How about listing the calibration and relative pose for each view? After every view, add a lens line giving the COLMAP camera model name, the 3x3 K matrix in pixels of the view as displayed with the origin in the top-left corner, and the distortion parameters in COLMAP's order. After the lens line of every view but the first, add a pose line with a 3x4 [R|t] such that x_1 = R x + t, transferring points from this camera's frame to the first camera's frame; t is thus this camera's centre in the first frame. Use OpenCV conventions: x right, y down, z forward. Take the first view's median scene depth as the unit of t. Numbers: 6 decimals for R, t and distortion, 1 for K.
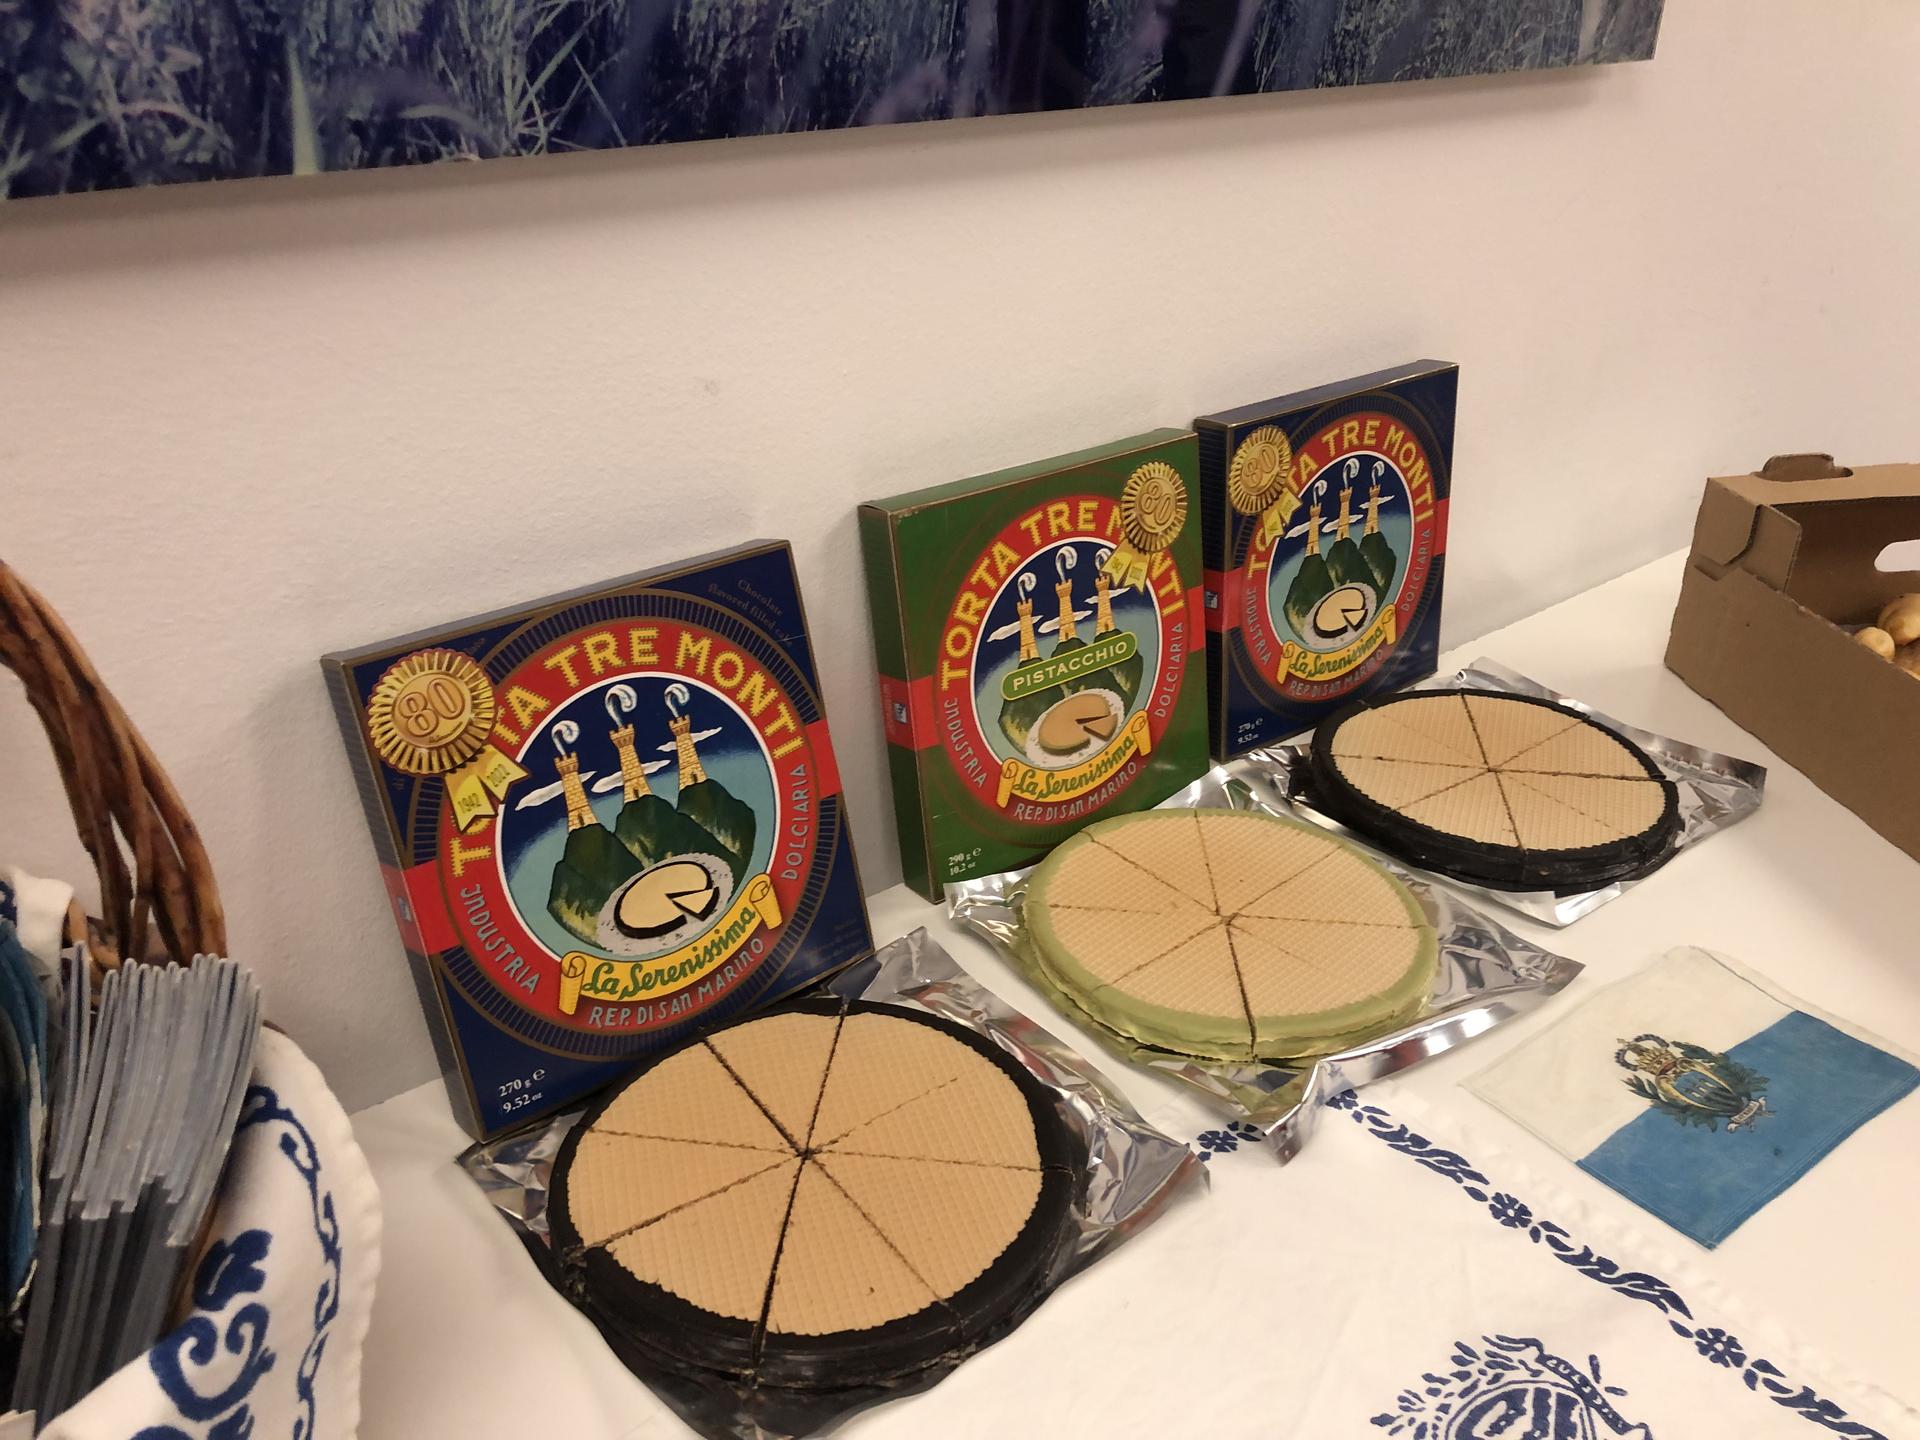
lens RADIAL K [[1543.5, 0, 967.2], [0, 1543.5, 753.6], [0, 0, 1]] dist [0.036680, -0.050192]
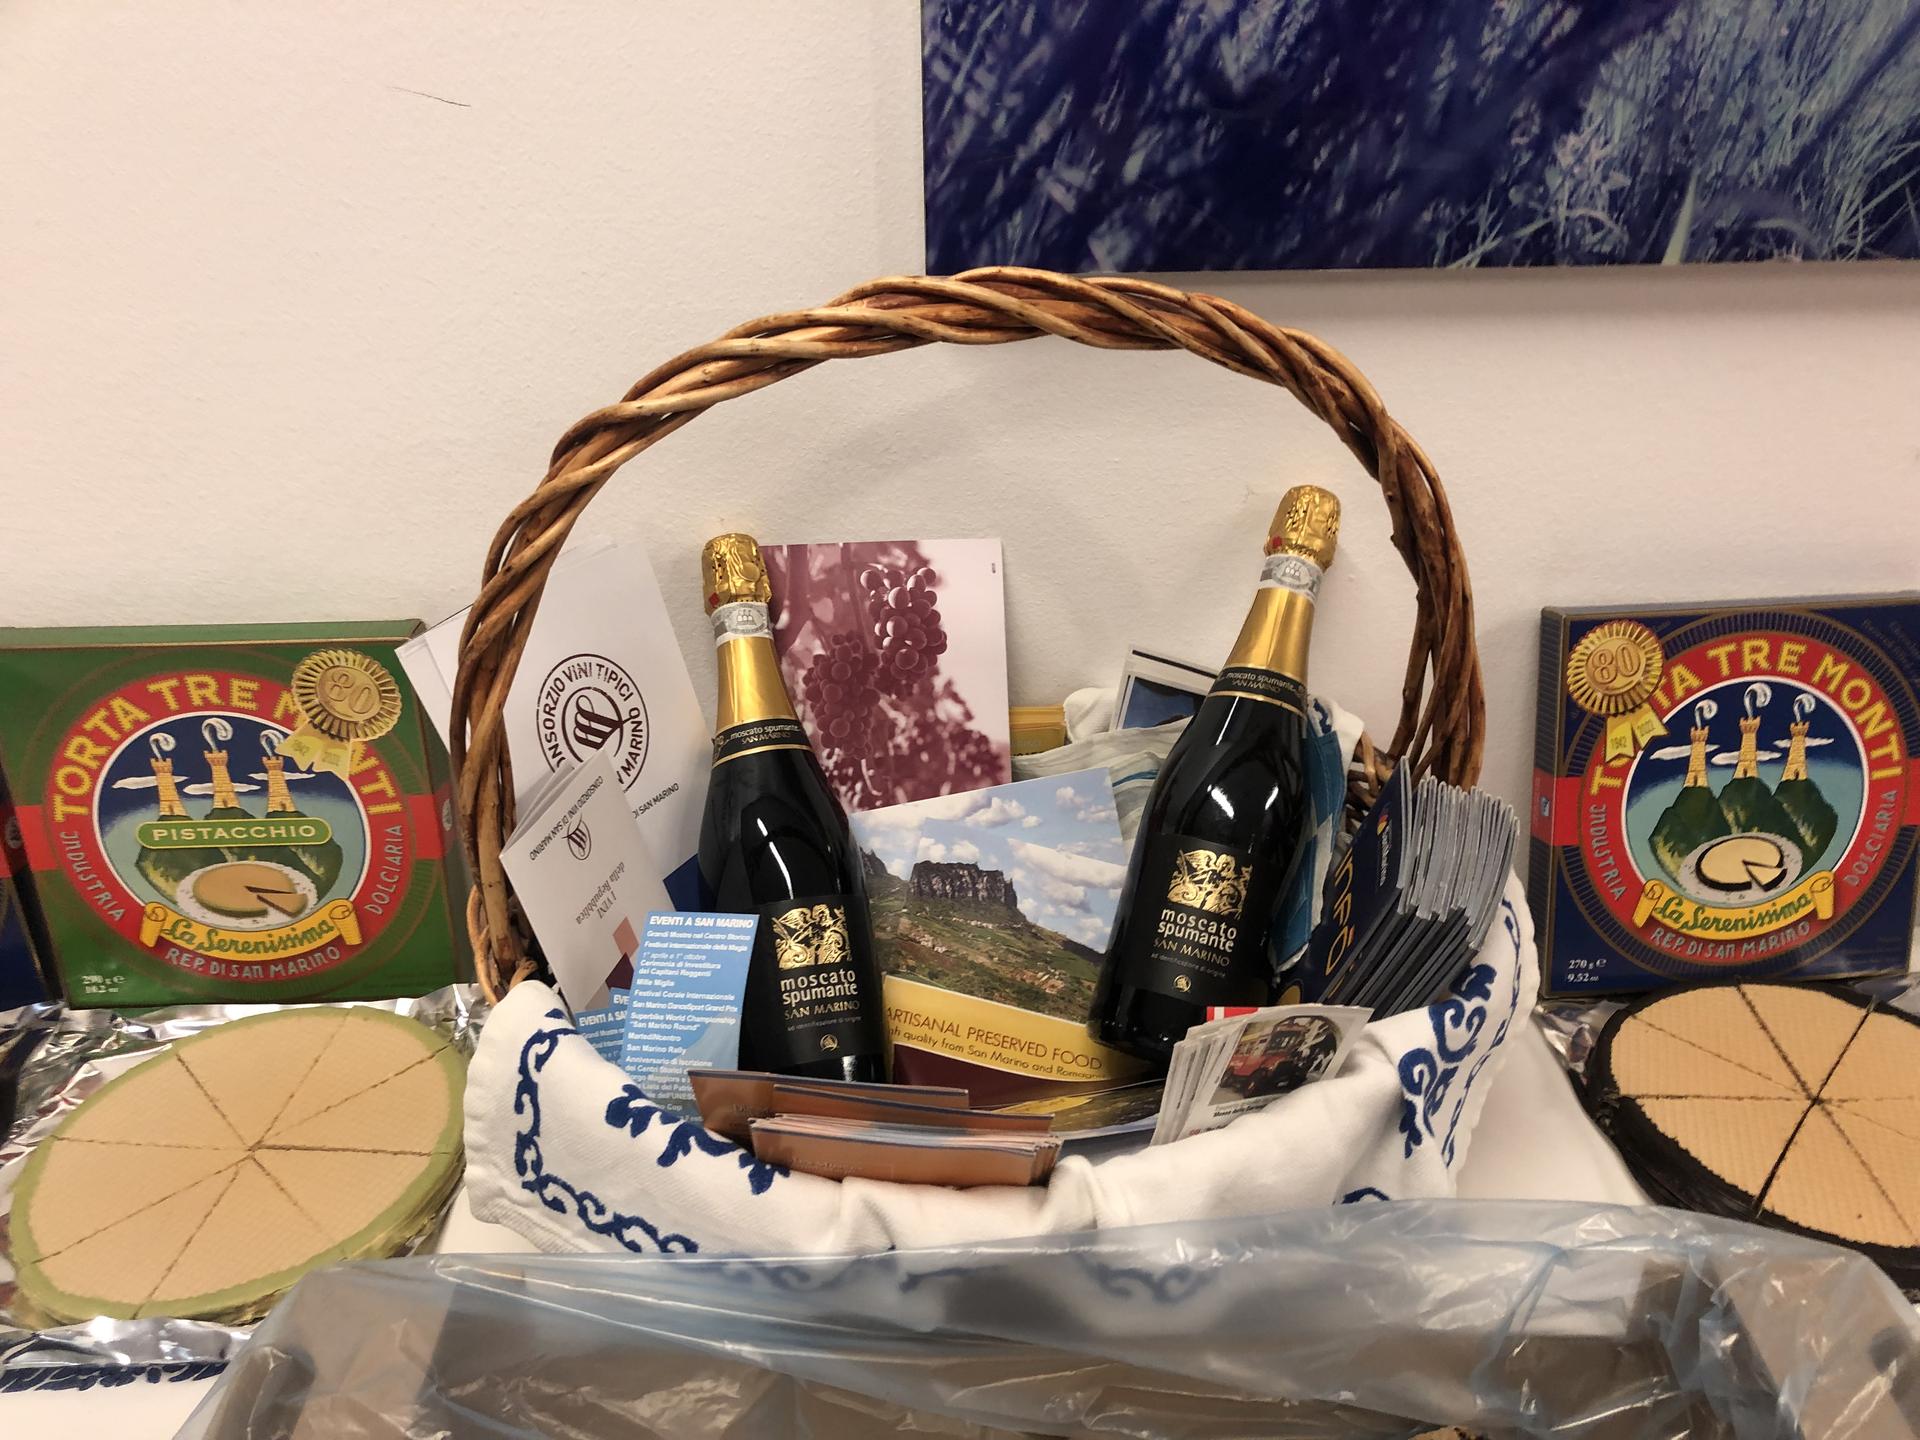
lens RADIAL K [[1543.5, 0, 967.2], [0, 1543.5, 753.6], [0, 0, 1]] dist [0.036680, -0.050192]
pose [[0.811135, 0.273388, -0.517029, -0.089052], [-0.263664, 0.960025, 0.093984, 0.061702], [0.522055, 0.060088, 0.850793, -0.384829]]
